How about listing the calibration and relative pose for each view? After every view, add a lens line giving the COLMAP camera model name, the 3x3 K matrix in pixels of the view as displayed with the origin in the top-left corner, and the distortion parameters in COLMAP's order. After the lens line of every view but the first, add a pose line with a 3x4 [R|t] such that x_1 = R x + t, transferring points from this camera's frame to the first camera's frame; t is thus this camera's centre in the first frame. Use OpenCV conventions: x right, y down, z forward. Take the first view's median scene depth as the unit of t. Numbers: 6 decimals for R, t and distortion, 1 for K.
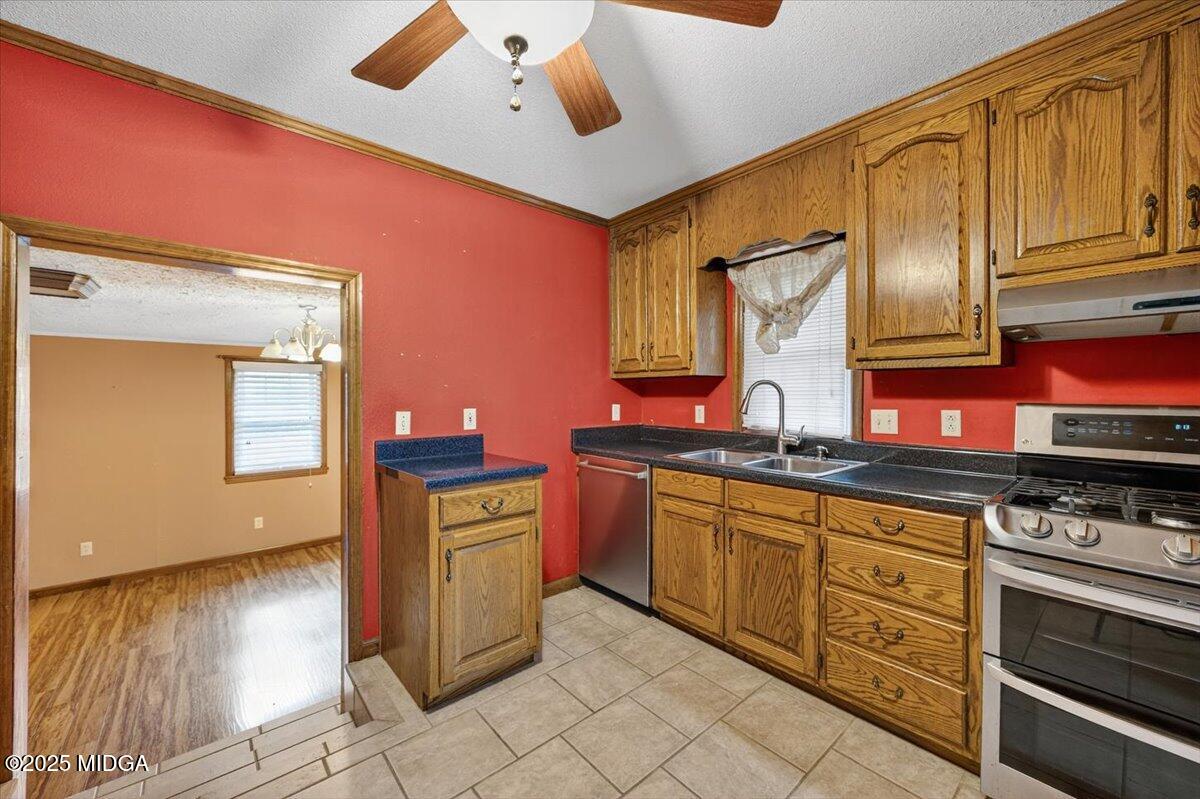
lens RADIAL K [[461.3, 0, 596.5], [0, 461.3, 399.2], [0, 0, 1]] dist [-0.000299, 0.000065]
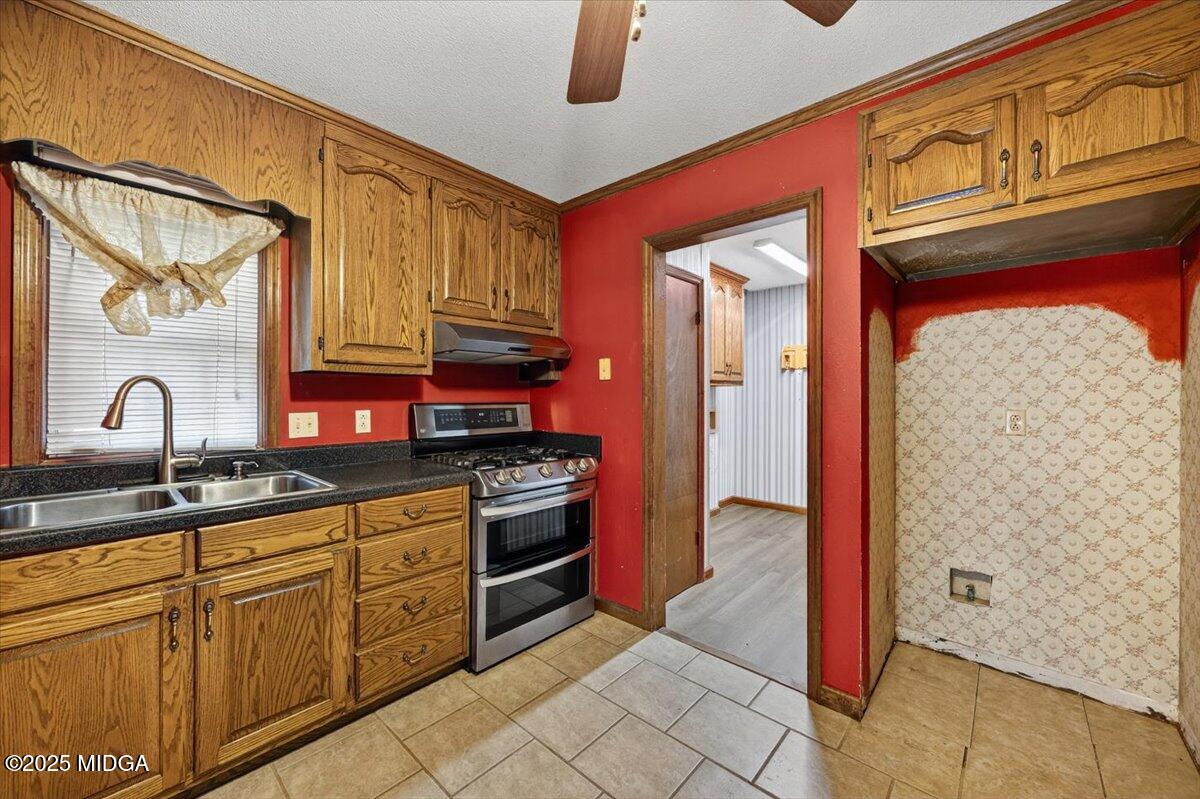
lens RADIAL K [[464.9, 0, 600.0], [0, 464.9, 399.5], [0, 0, 1]] dist [-0.000363, 0.000008]
pose [[-0.124496, -0.009163, 0.992178, -0.489155], [0.010052, 0.999894, 0.010496, -0.010428], [-0.992169, 0.011280, -0.124390, 0.589466]]
